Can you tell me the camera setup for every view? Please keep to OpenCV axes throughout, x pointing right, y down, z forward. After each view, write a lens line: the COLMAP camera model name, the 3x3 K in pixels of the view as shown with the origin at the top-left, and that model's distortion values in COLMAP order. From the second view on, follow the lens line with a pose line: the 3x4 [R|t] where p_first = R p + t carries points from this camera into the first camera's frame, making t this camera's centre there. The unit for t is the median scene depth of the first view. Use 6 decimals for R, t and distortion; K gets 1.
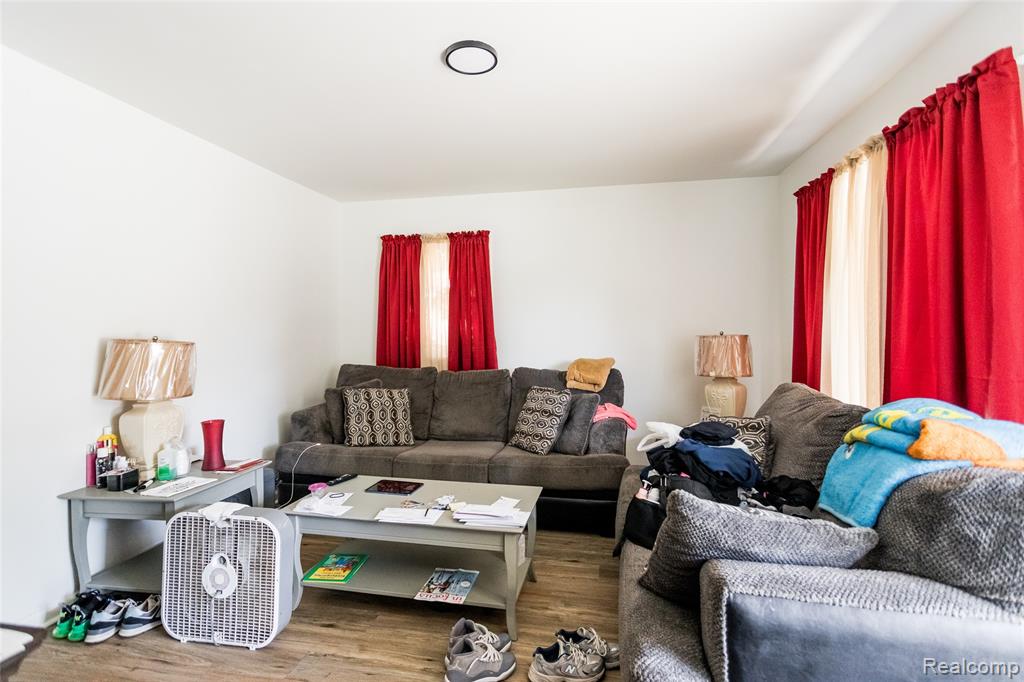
lens RADIAL K [[487.0, 0, 511.1], [0, 487.0, 309.1], [0, 0, 1]] dist [0.000128, 0.000083]
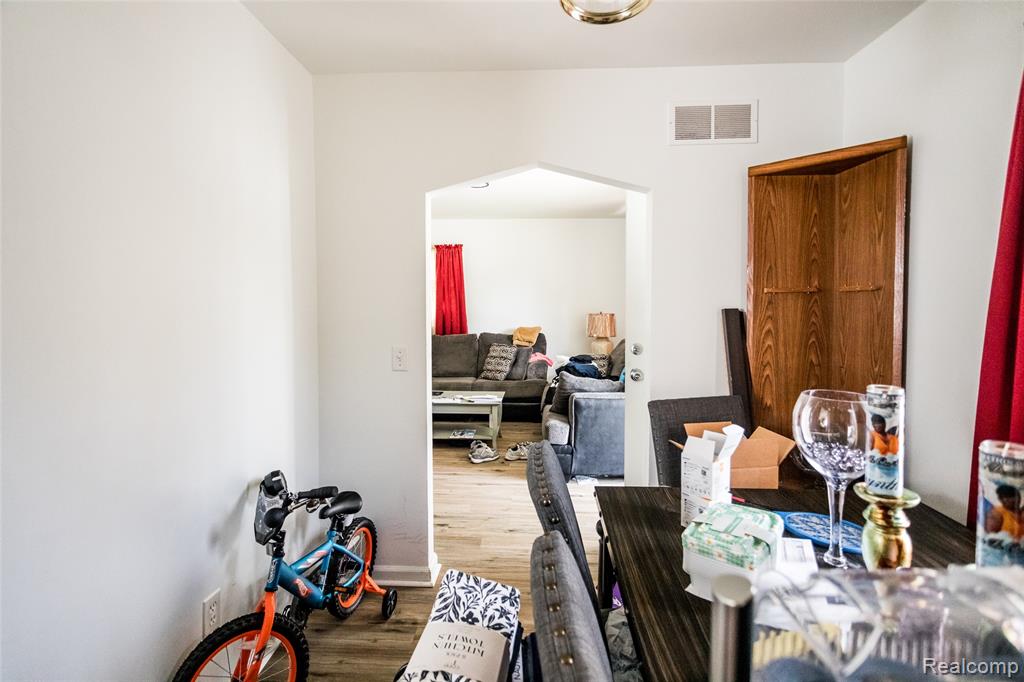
lens RADIAL K [[487.0, 0, 511.1], [0, 487.0, 309.1], [0, 0, 1]] dist [0.000128, 0.000083]
pose [[0.988980, 0.001949, 0.148035, -0.157253], [-0.011560, 0.997877, 0.064092, -0.074641], [-0.147596, -0.065097, 0.986903, -0.718245]]
